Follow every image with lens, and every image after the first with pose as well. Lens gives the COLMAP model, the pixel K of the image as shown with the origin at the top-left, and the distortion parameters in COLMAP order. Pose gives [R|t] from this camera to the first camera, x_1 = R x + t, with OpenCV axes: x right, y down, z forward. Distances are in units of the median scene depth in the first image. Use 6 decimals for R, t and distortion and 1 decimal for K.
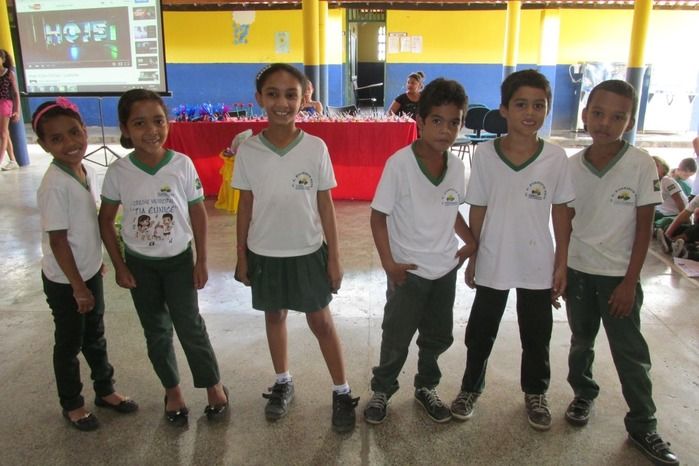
lens RADIAL K [[592.7, 0, 353.6], [0, 592.7, 232.0], [0, 0, 1]] dist [-0.010043, -0.005521]
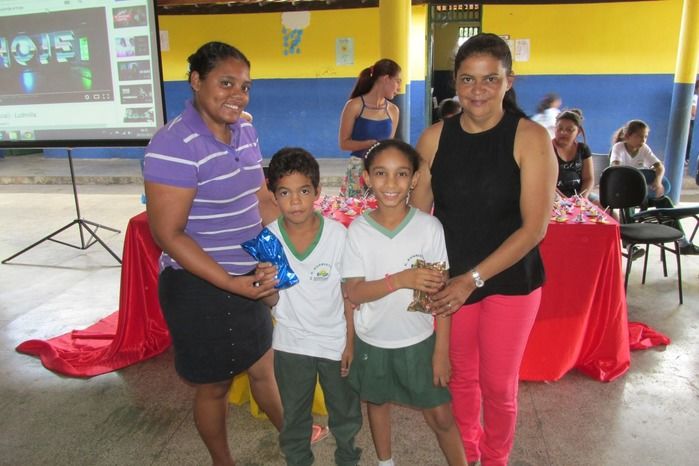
lens RADIAL K [[592.7, 0, 353.6], [0, 592.7, 232.0], [0, 0, 1]] dist [-0.010043, -0.005521]
pose [[0.995060, 0.006270, -0.099077, -0.051456], [-0.006597, 0.999974, -0.002972, -0.137680], [0.099056, 0.003611, 0.995075, 0.389617]]
